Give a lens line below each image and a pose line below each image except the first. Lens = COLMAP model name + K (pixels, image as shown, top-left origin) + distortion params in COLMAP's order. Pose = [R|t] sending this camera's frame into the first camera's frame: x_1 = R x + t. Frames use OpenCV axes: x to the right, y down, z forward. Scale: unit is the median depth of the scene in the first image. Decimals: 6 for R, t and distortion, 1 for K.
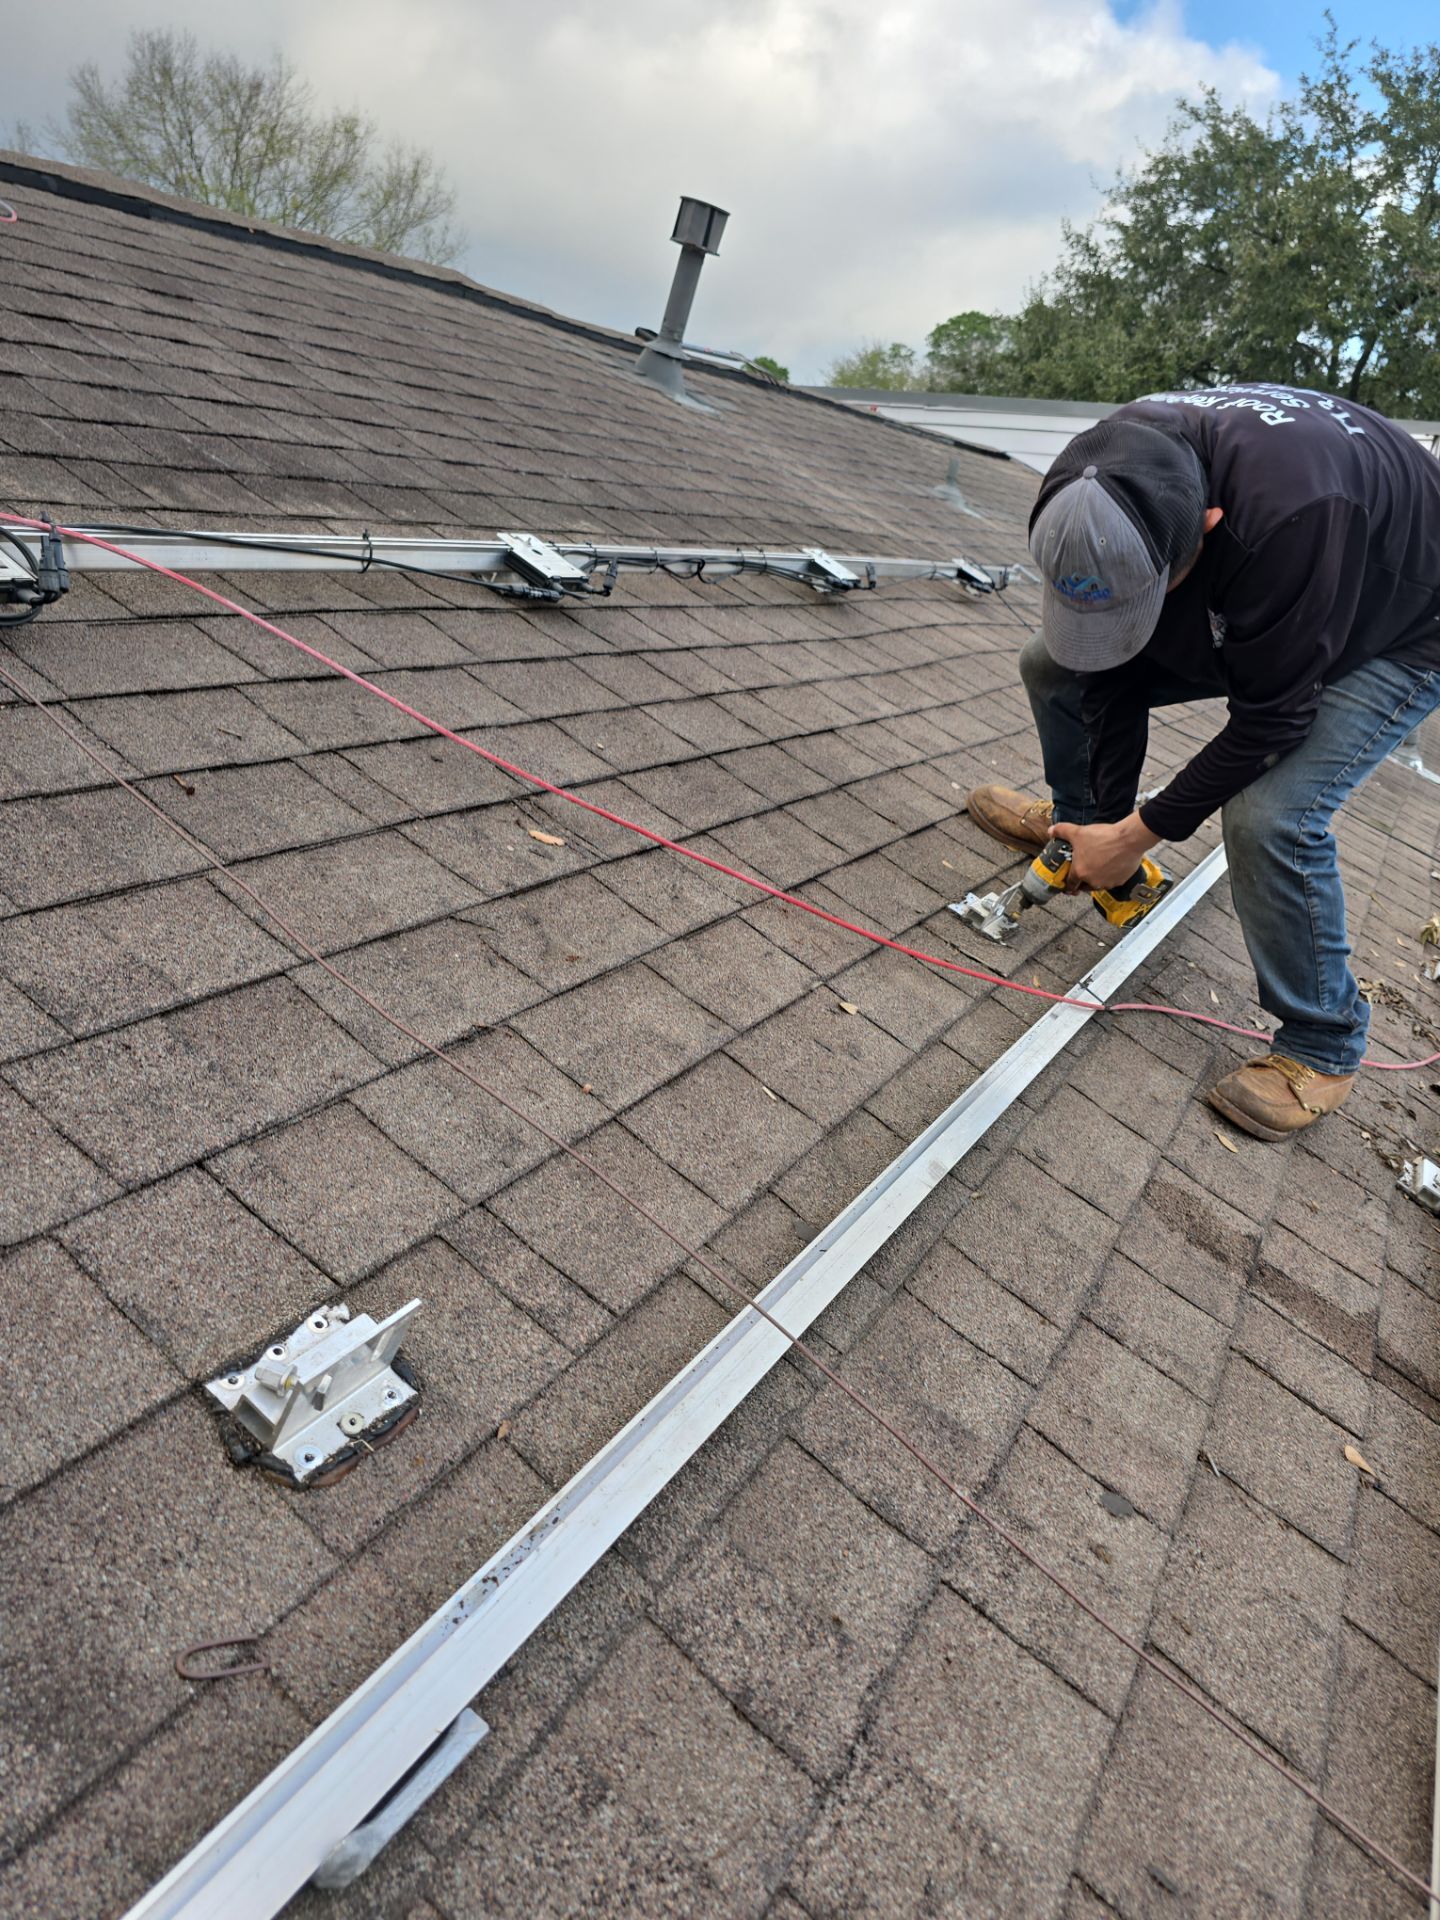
lens RADIAL K [[1315.3, 0, 720.0], [0, 1315.3, 960.0], [0, 0, 1]] dist [0.040518, -0.038290]
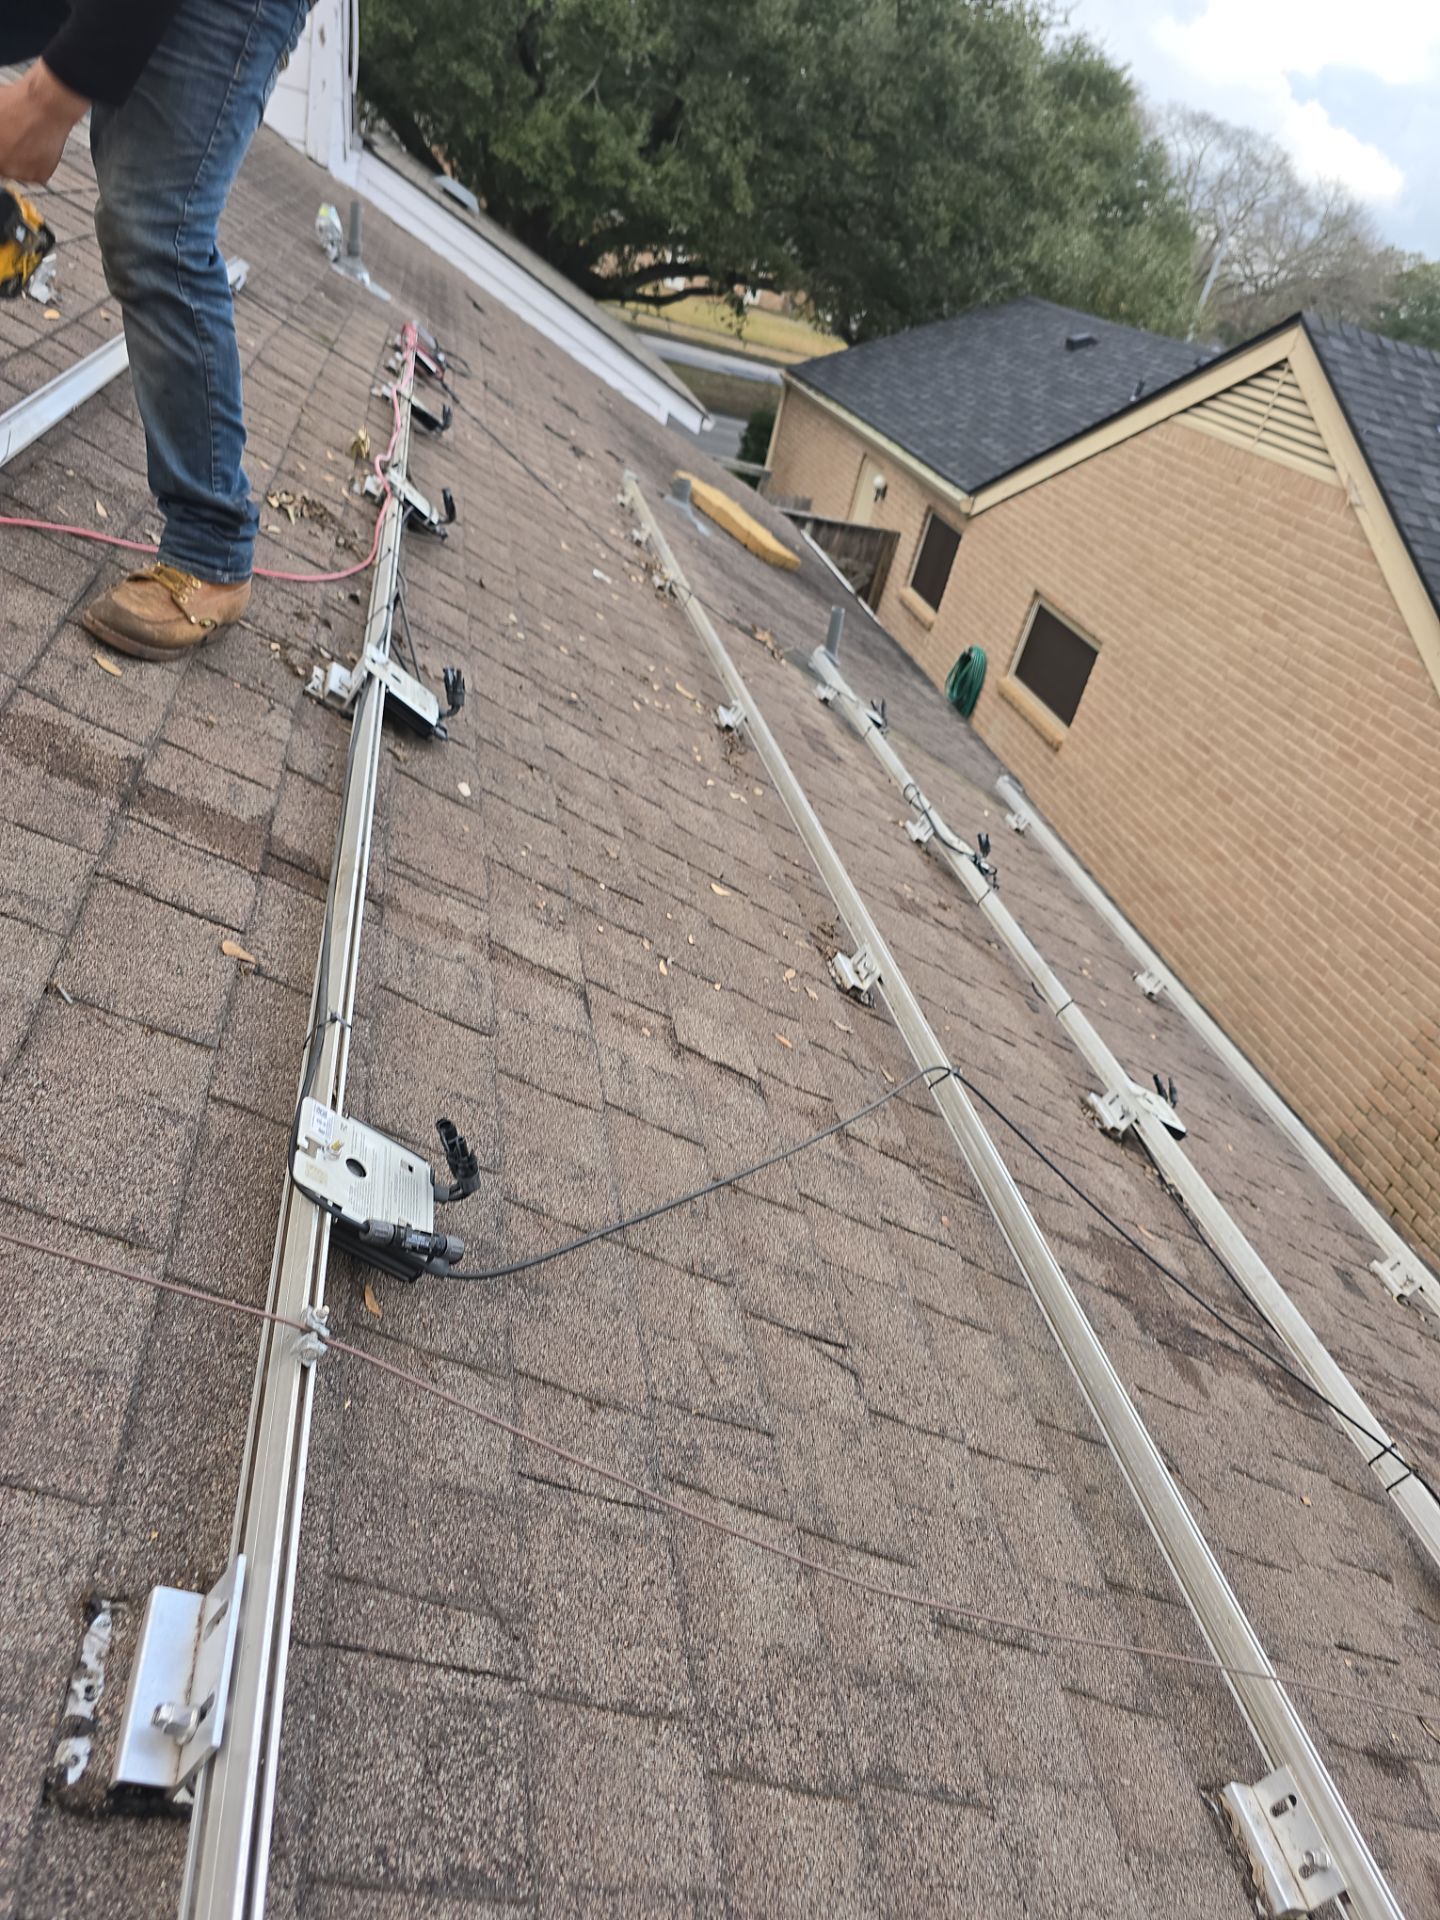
lens RADIAL K [[1315.3, 0, 720.0], [0, 1315.3, 960.0], [0, 0, 1]] dist [0.040518, -0.038290]
pose [[0.766637, -0.249955, 0.591430, 0.121474], [0.047359, 0.940619, 0.336144, 0.044055], [-0.640331, -0.229691, 0.732951, 0.014075]]
